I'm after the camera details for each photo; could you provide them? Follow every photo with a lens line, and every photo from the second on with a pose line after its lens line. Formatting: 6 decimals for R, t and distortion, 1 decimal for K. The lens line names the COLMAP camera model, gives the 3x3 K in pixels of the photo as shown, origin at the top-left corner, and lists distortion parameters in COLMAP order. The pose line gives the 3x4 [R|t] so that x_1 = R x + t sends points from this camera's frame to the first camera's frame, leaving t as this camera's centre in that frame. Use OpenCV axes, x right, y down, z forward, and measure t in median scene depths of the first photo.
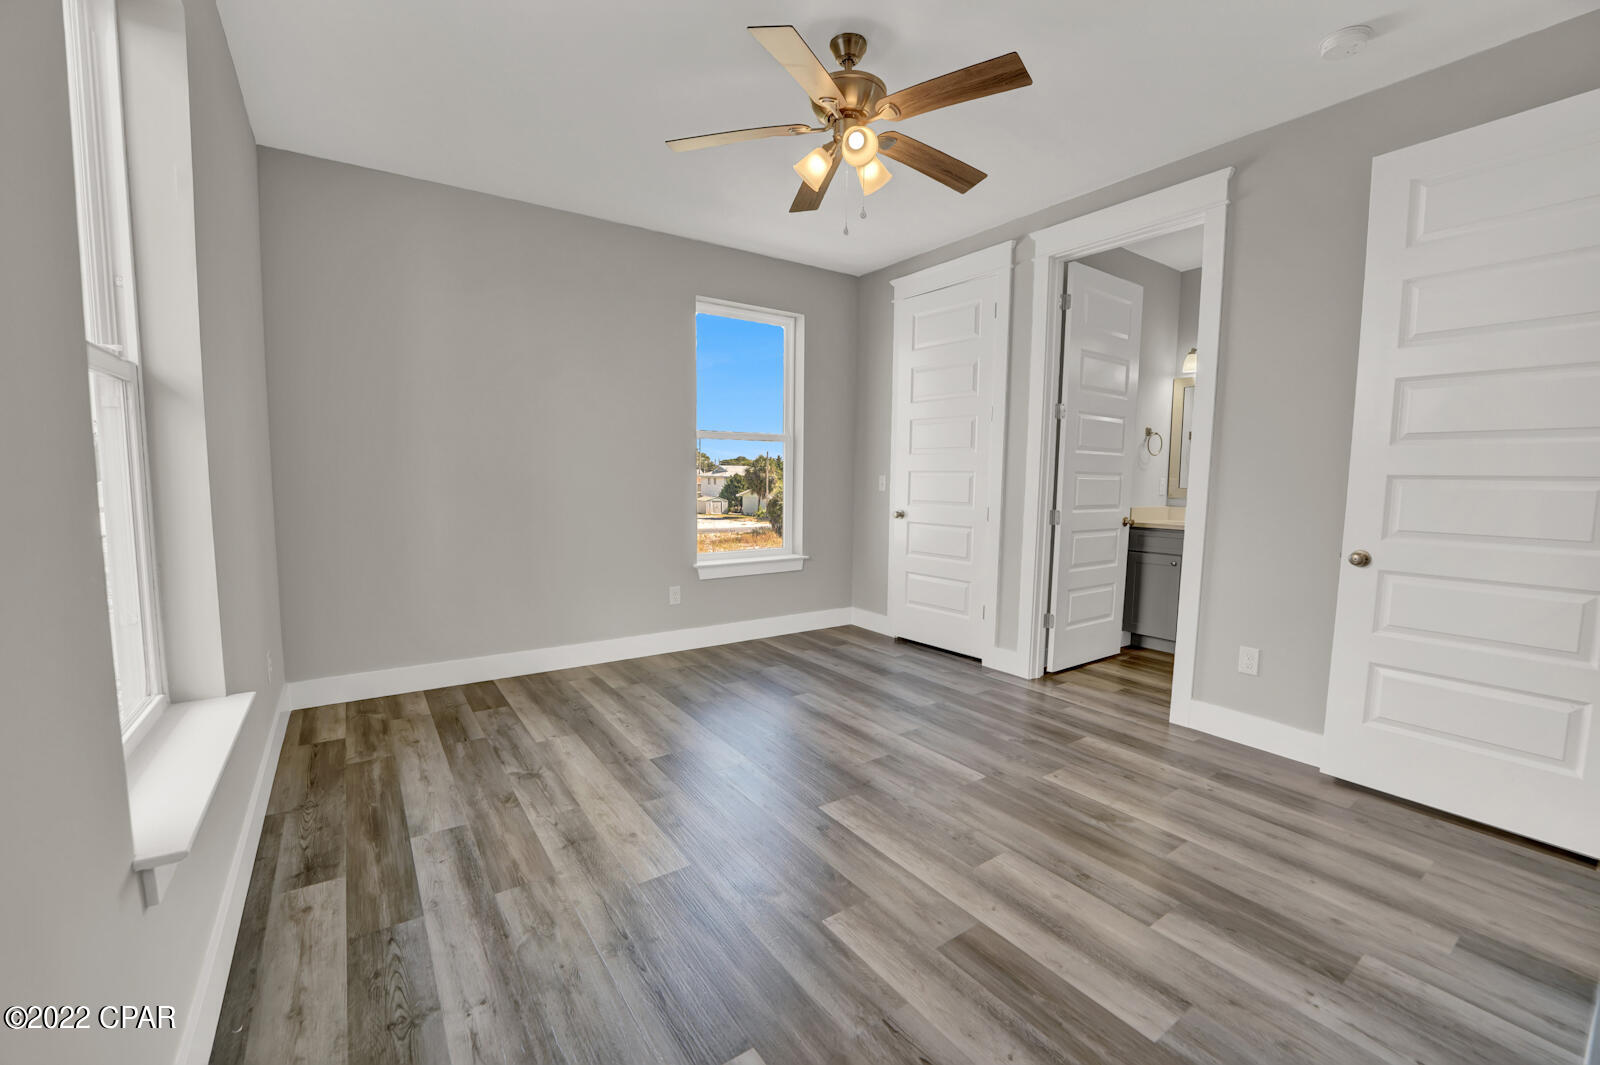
lens RADIAL K [[651.8, 0, 785.6], [0, 651.8, 538.1], [0, 0, 1]] dist [-0.025805, 0.000471]
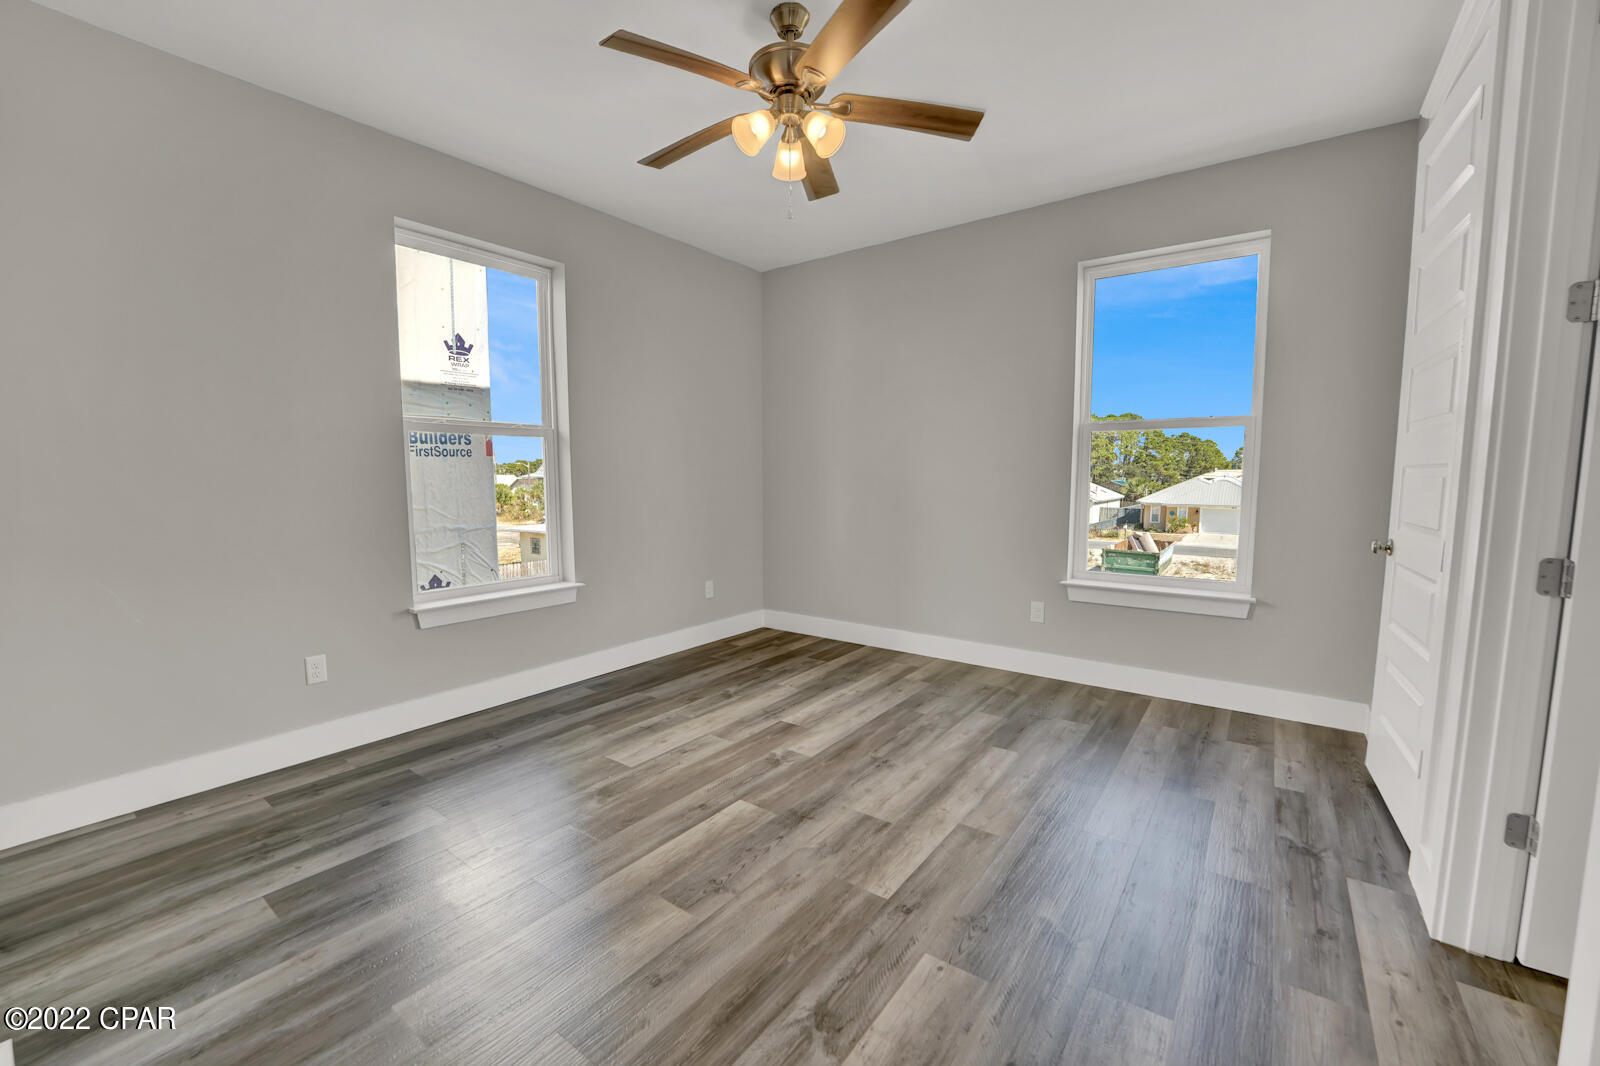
lens RADIAL K [[651.8, 0, 785.6], [0, 651.8, 538.6], [0, 0, 1]] dist [-0.025805, 0.000471]
pose [[0.319979, 0.083098, -0.943773, 0.713174], [-0.089962, 0.994310, 0.057047, -0.039742], [0.943144, 0.066650, 0.325634, 0.506984]]
